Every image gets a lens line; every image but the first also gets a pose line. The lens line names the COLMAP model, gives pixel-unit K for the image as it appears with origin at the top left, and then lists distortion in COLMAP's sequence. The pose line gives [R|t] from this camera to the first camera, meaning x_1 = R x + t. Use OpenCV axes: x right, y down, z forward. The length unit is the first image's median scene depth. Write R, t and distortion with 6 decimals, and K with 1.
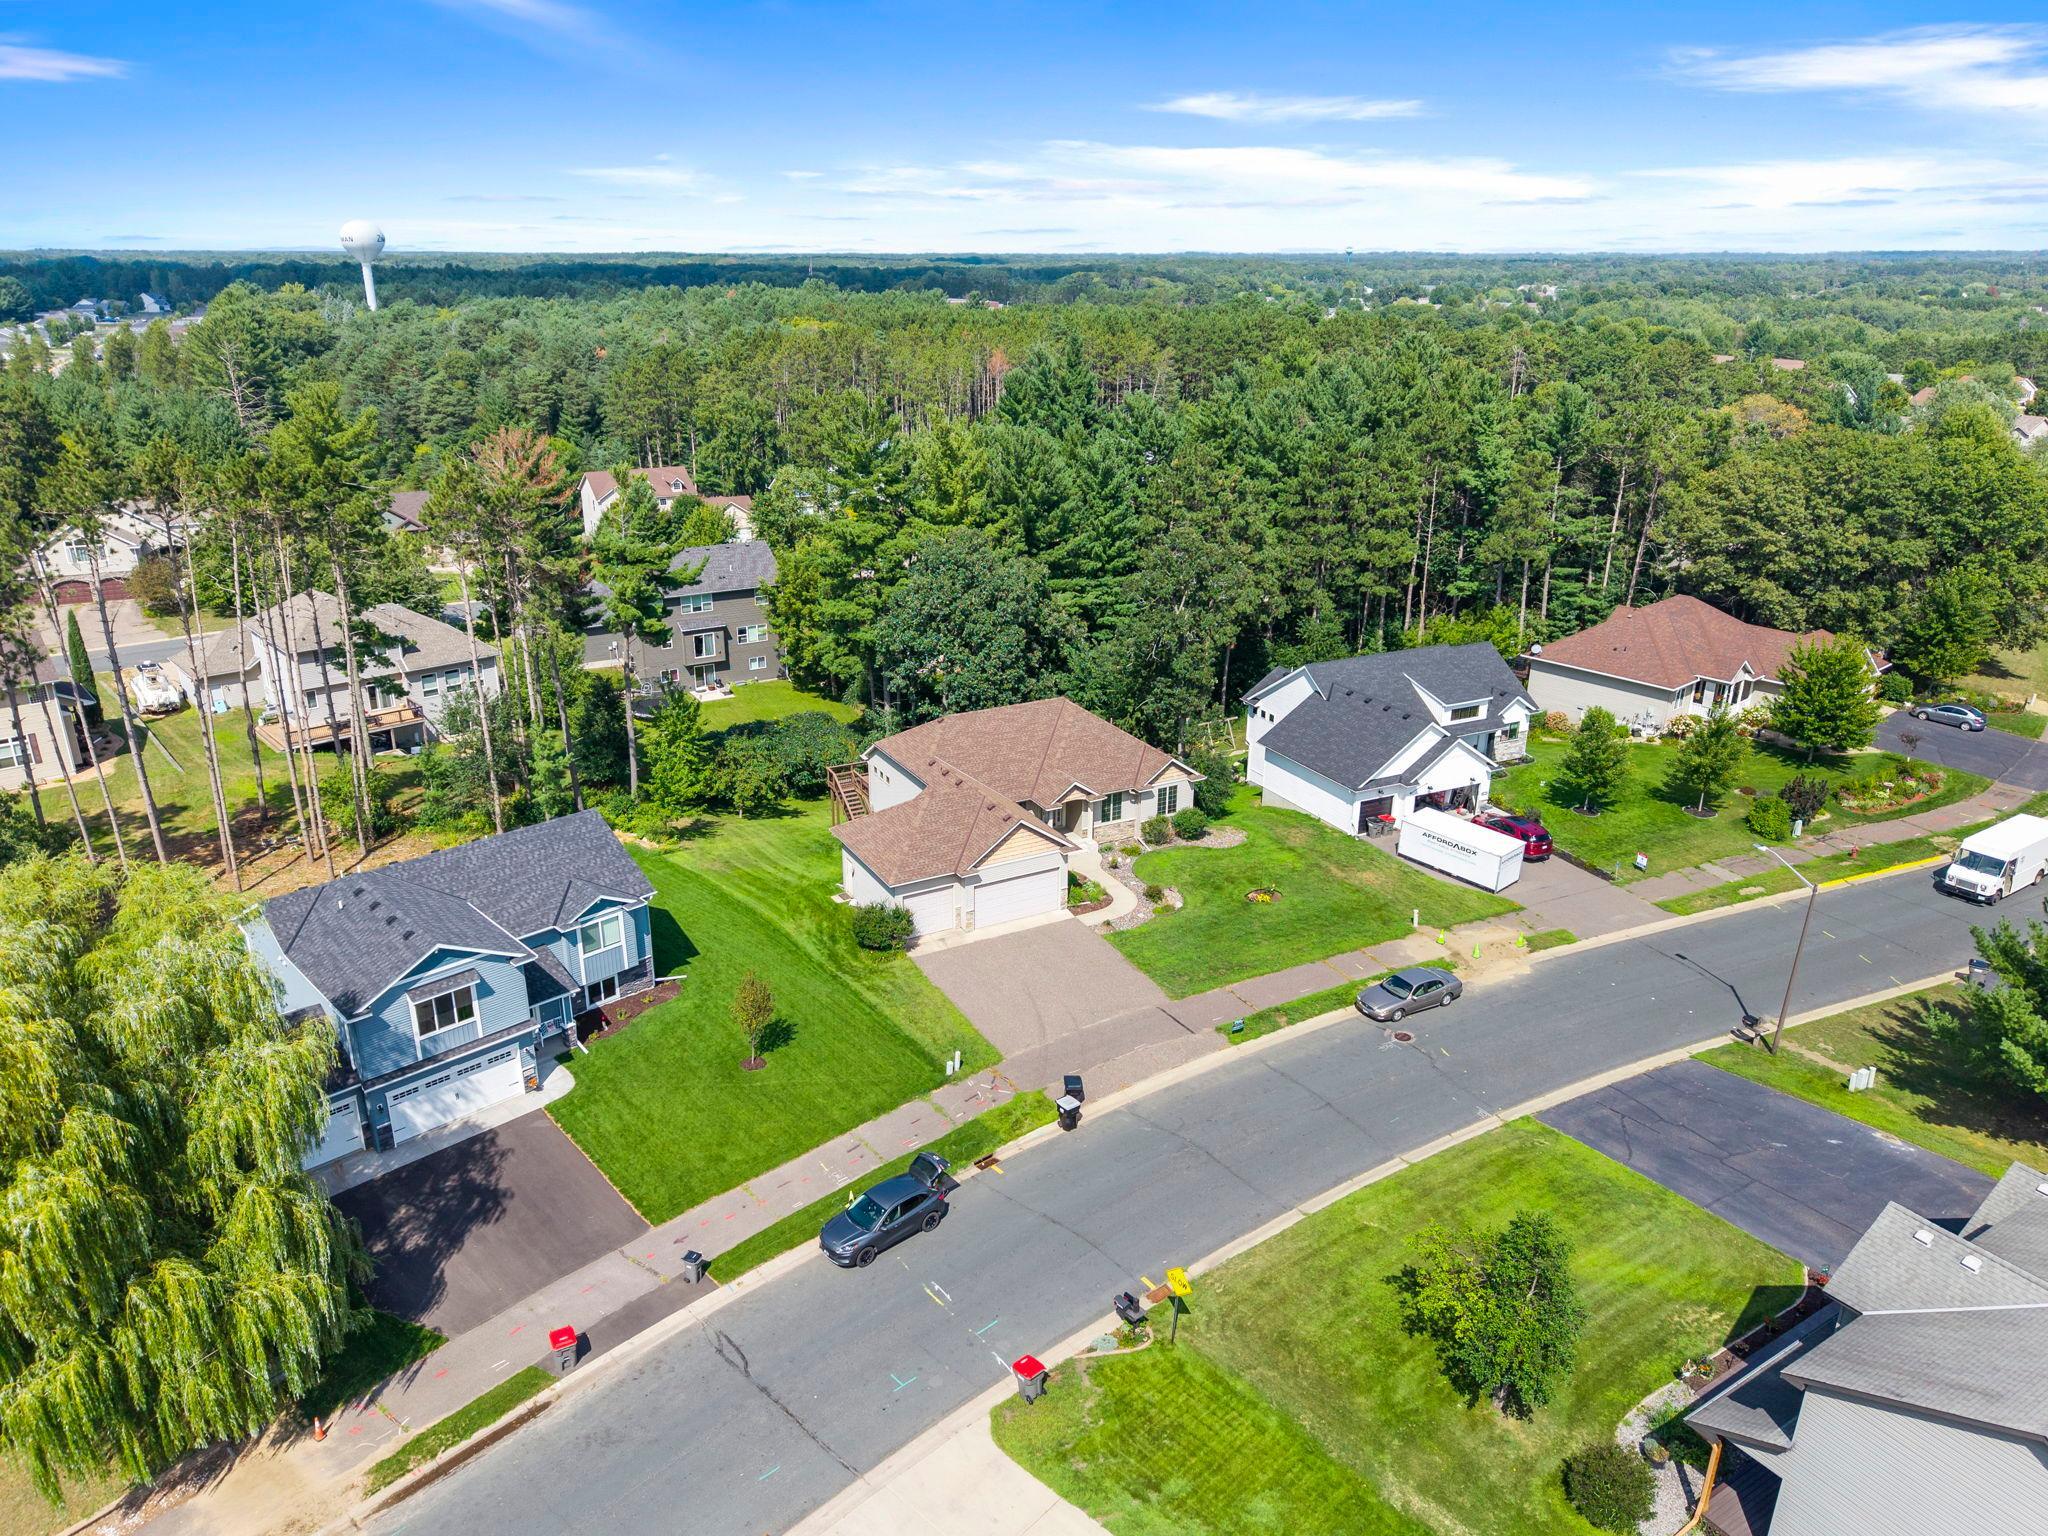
lens RADIAL K [[1388.1, 0, 1007.0], [0, 1388.1, 760.9], [0, 0, 1]] dist [0.047267, -0.099929]
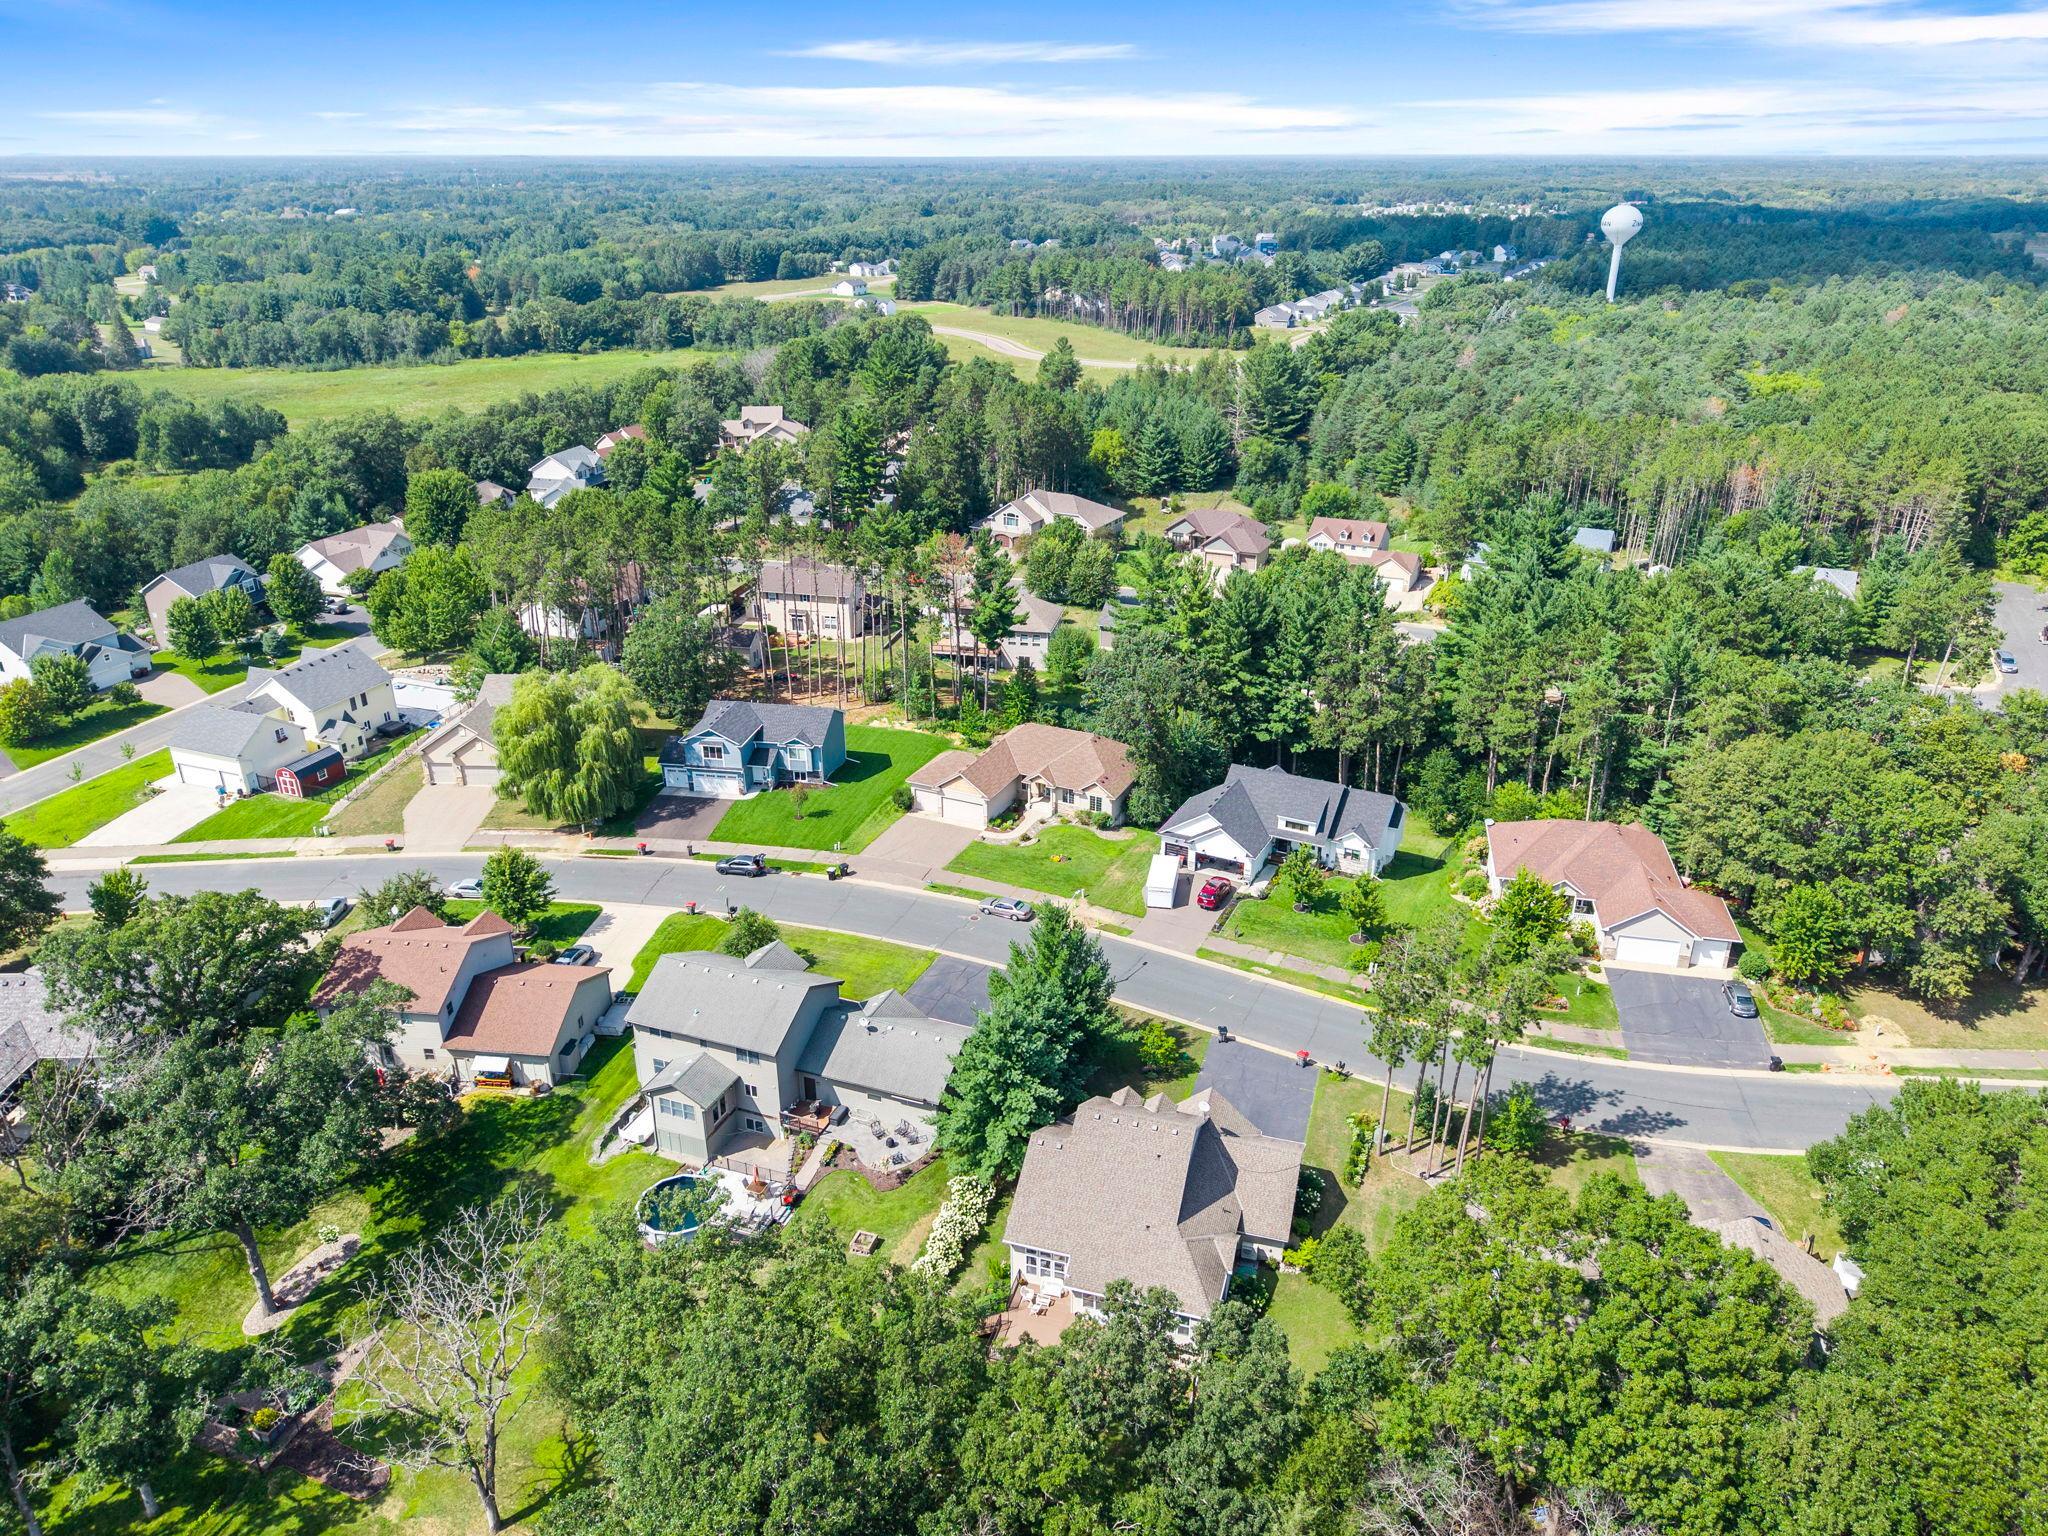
lens RADIAL K [[1388.1, 0, 1007.0], [0, 1388.1, 760.9], [0, 0, 1]] dist [0.047267, -0.099929]
pose [[0.594348, 0.315382, -0.739787, 1.511095], [-0.270351, 0.944713, 0.185545, -0.363113], [0.757404, 0.089724, 0.646752, -0.287953]]
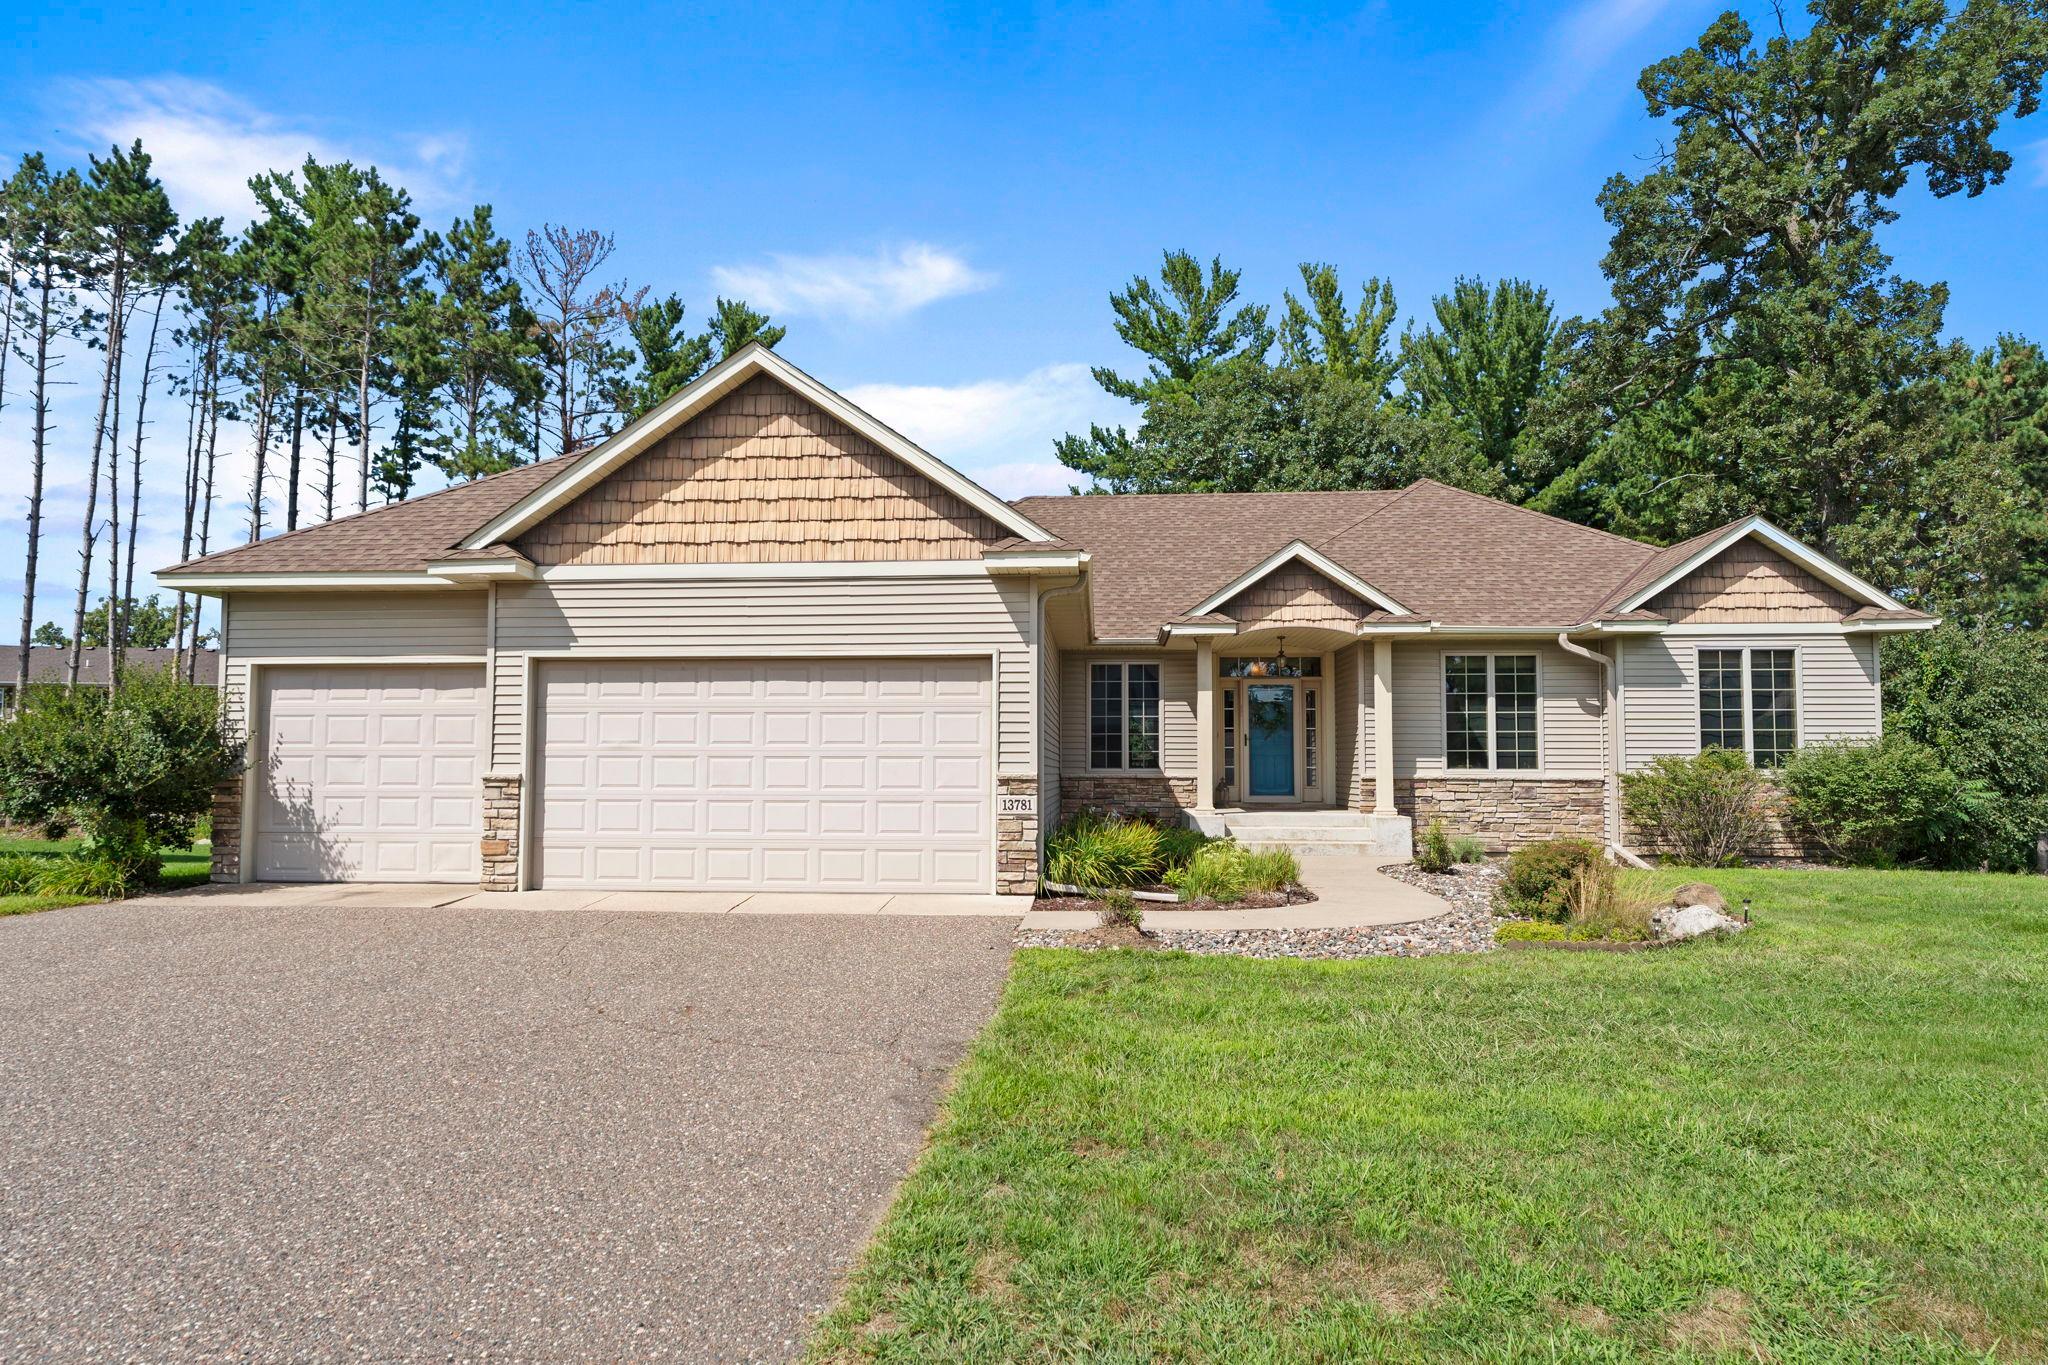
lens RADIAL K [[1217.8, 0, 1017.4], [0, 1217.8, 744.4], [0, 0, 1]] dist [-0.001176, -0.000369]
pose [[0.844432, -0.023731, -0.535136, 0.134461], [-0.186191, 0.923723, -0.334768, 0.145905], [0.502262, 0.382326, 0.775603, 0.850618]]
